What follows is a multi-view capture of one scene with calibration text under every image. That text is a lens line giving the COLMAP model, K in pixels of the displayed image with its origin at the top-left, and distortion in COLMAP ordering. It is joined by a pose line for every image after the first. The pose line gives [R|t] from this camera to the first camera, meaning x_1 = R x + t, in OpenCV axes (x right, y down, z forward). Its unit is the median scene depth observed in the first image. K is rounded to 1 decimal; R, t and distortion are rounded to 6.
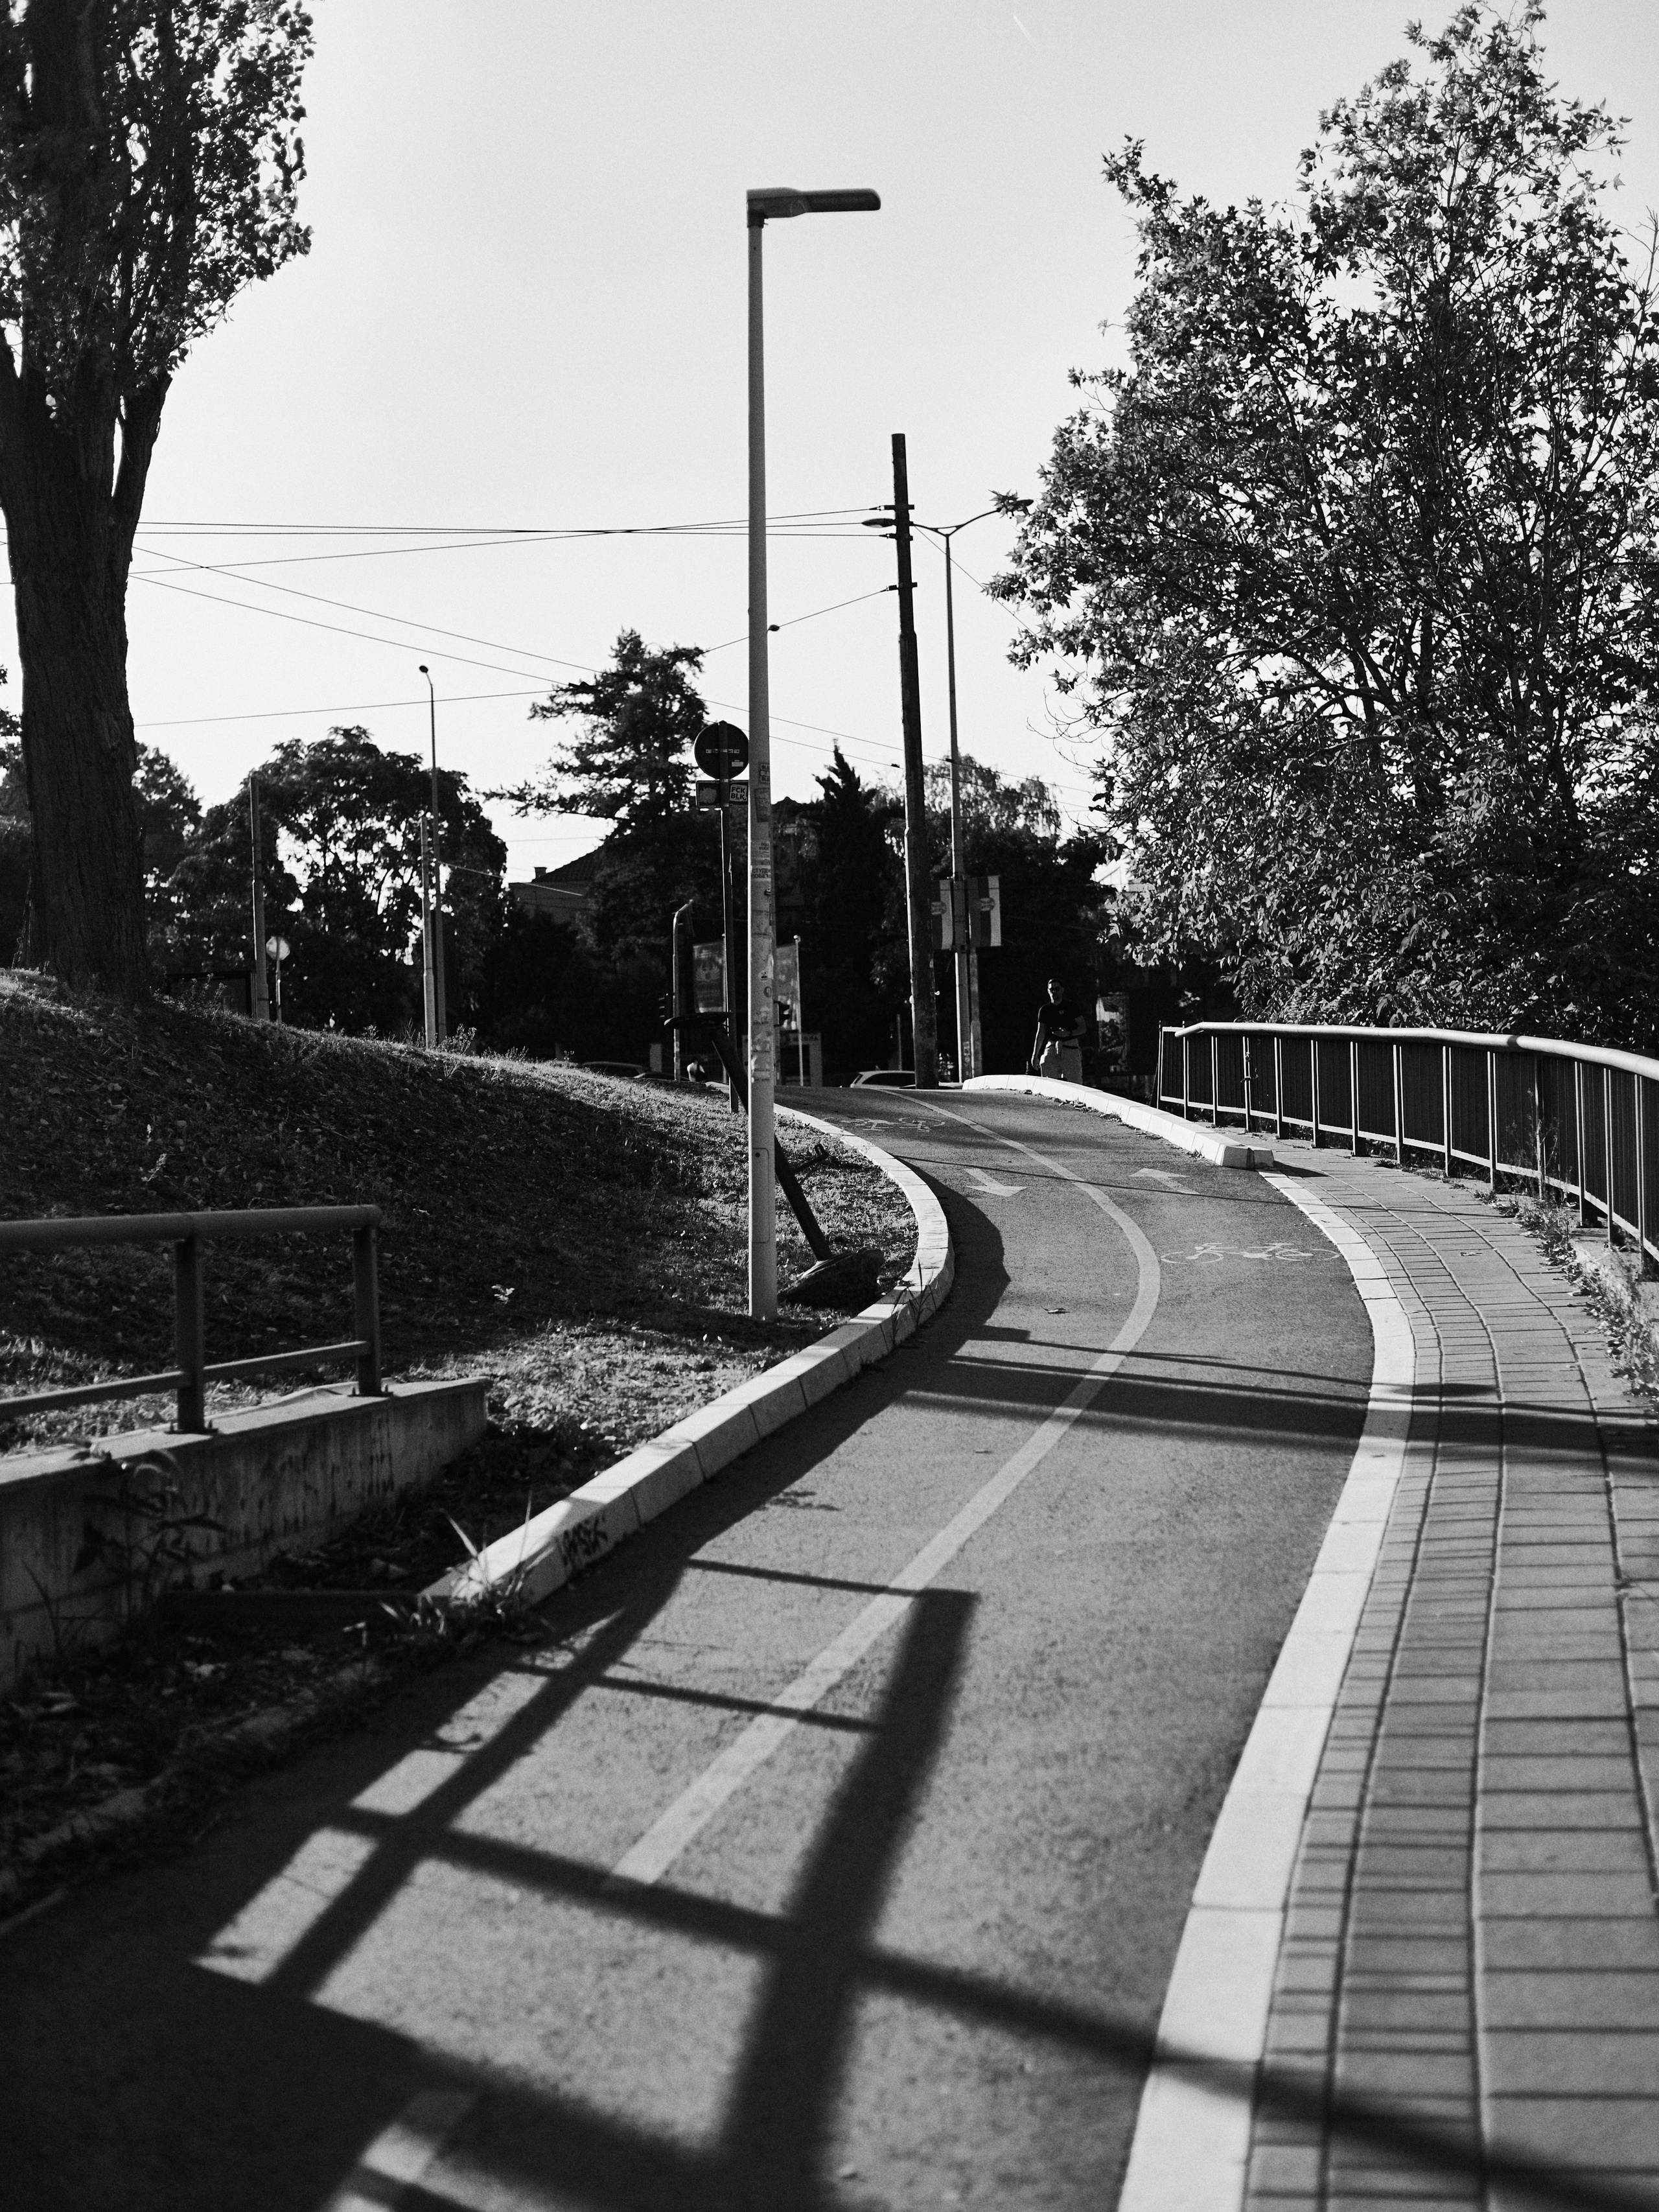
lens RADIAL K [[3061.2, 0, 829.5], [0, 3061.2, 1106.0], [0, 0, 1]] dist [-0.227004, 0.039590]
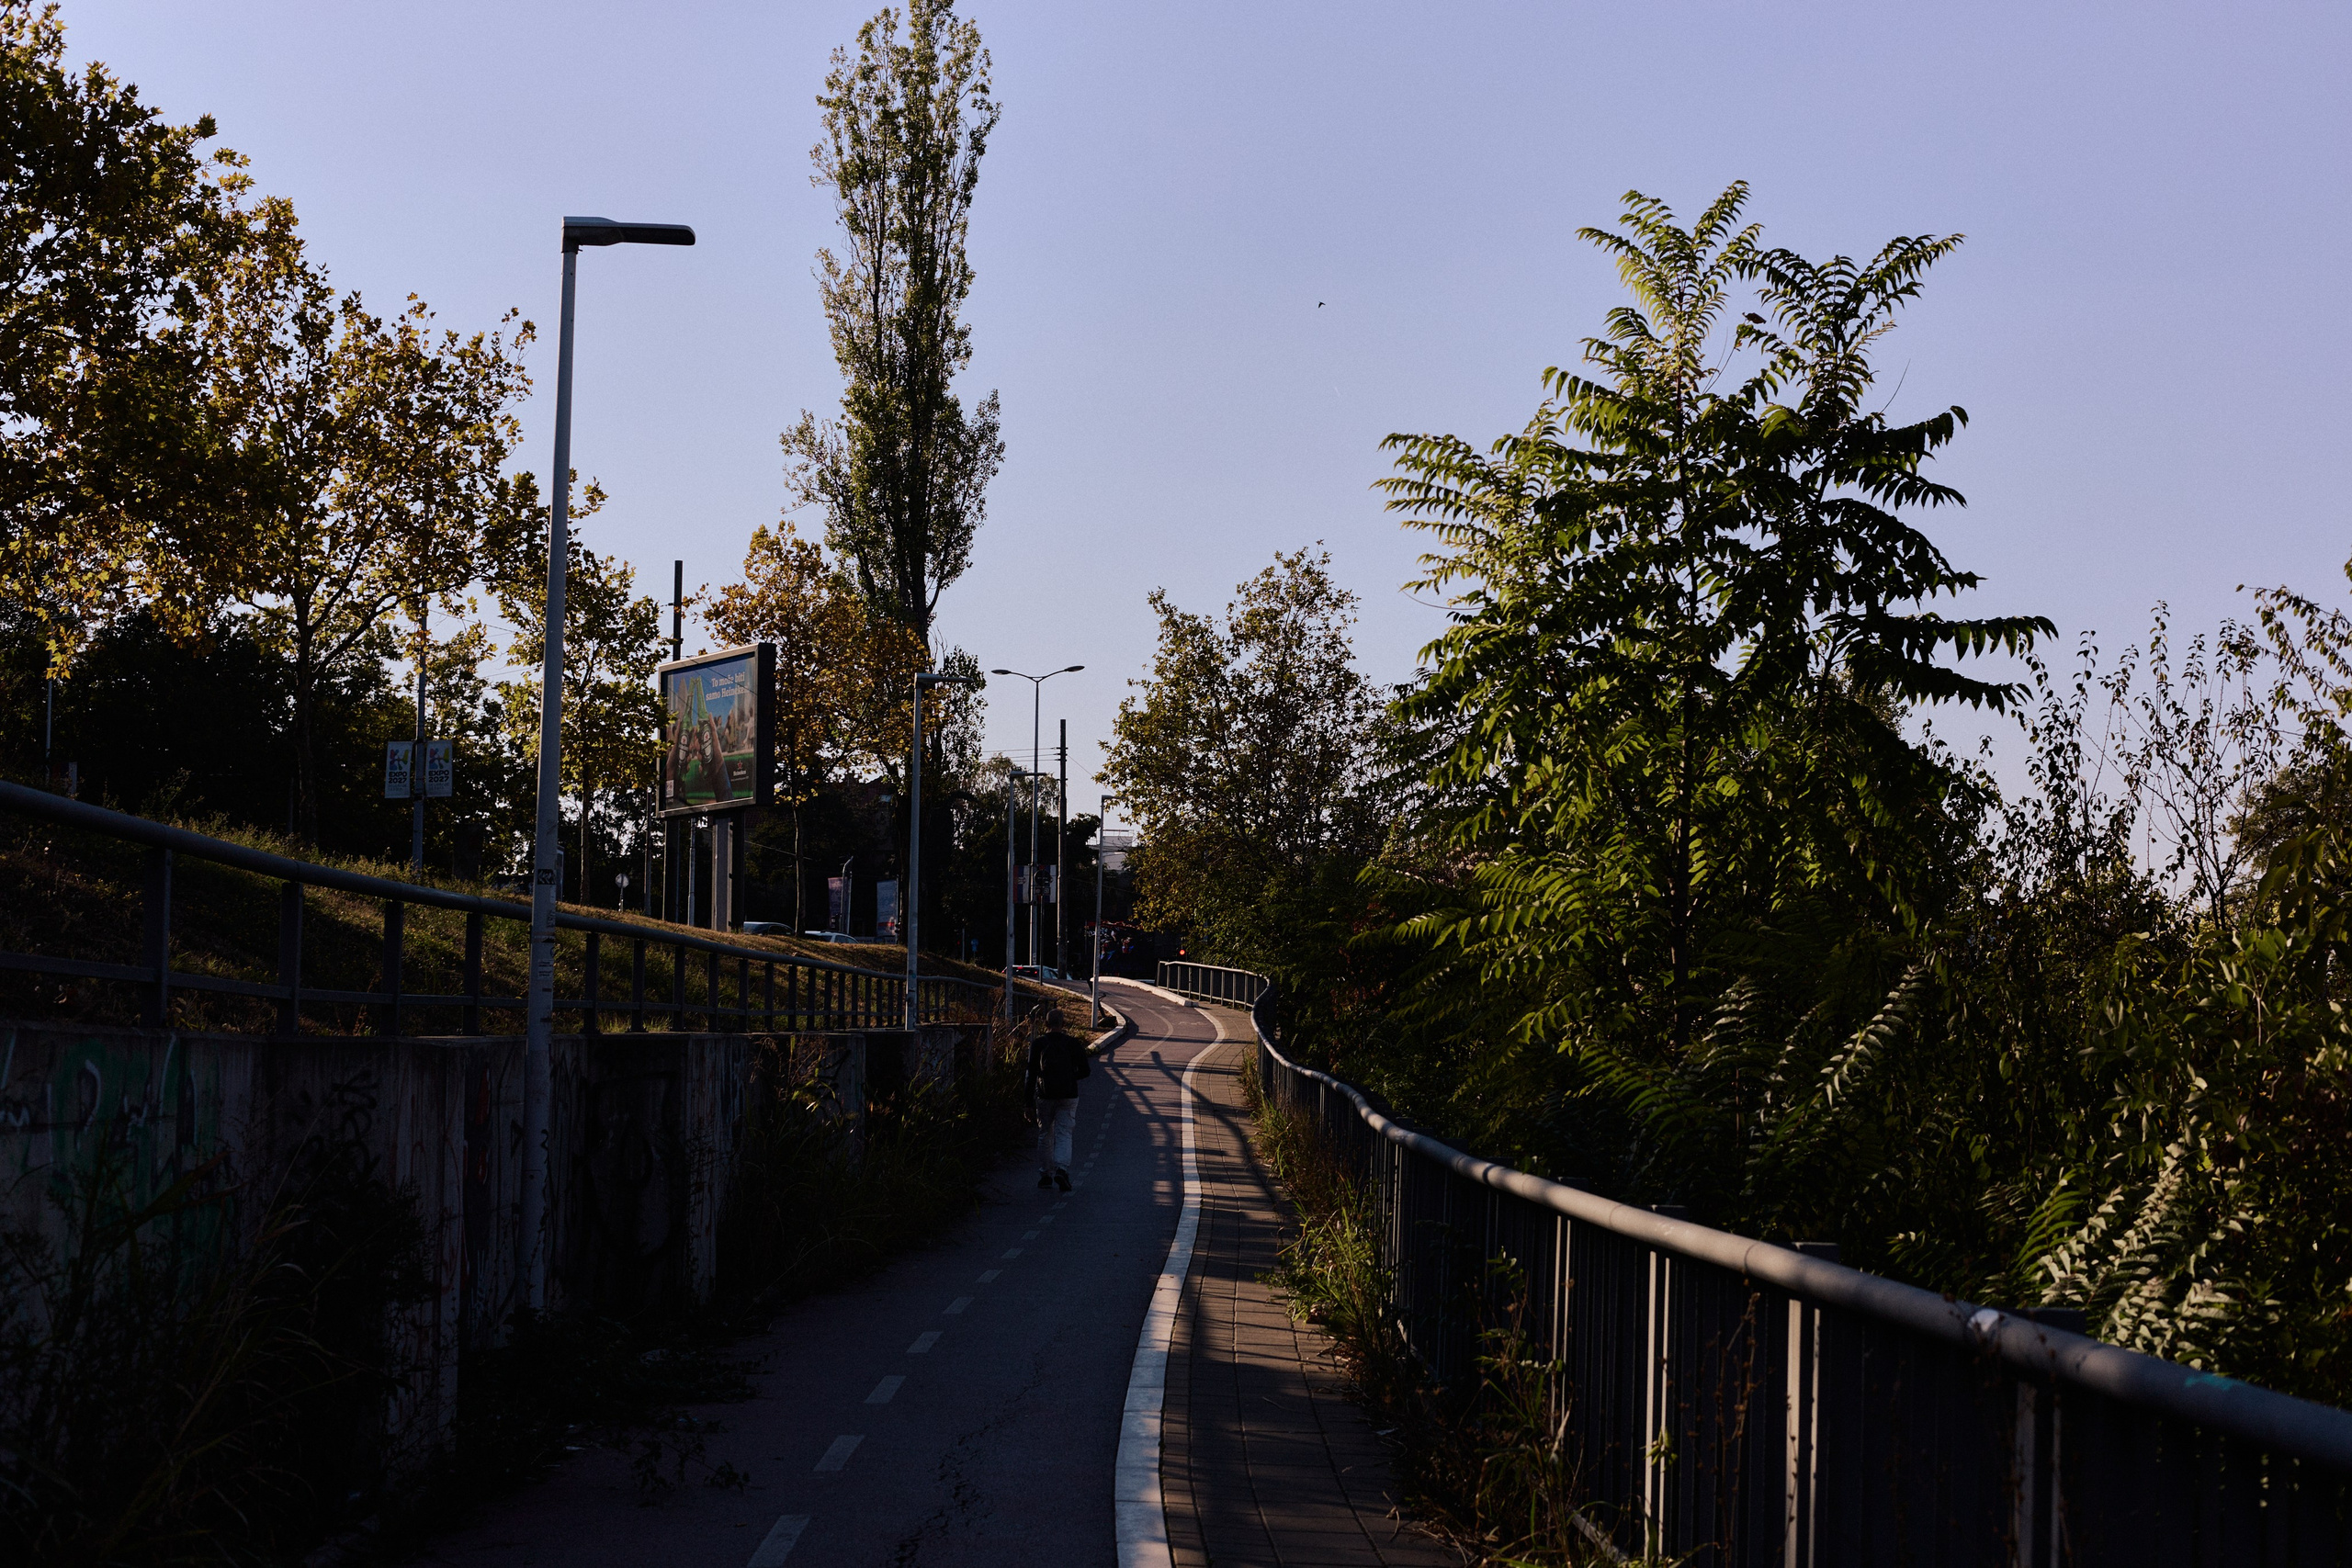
lens RADIAL K [[3039.5, 0, 1176.0], [0, 3039.5, 784.0], [0, 0, 1]] dist [0.066947, -0.045392]
pose [[0.989457, 0.043901, 0.138013, -0.218706], [-0.034803, 0.997101, -0.067657, 0.000709], [-0.140584, 0.062140, 0.988117, -1.432440]]
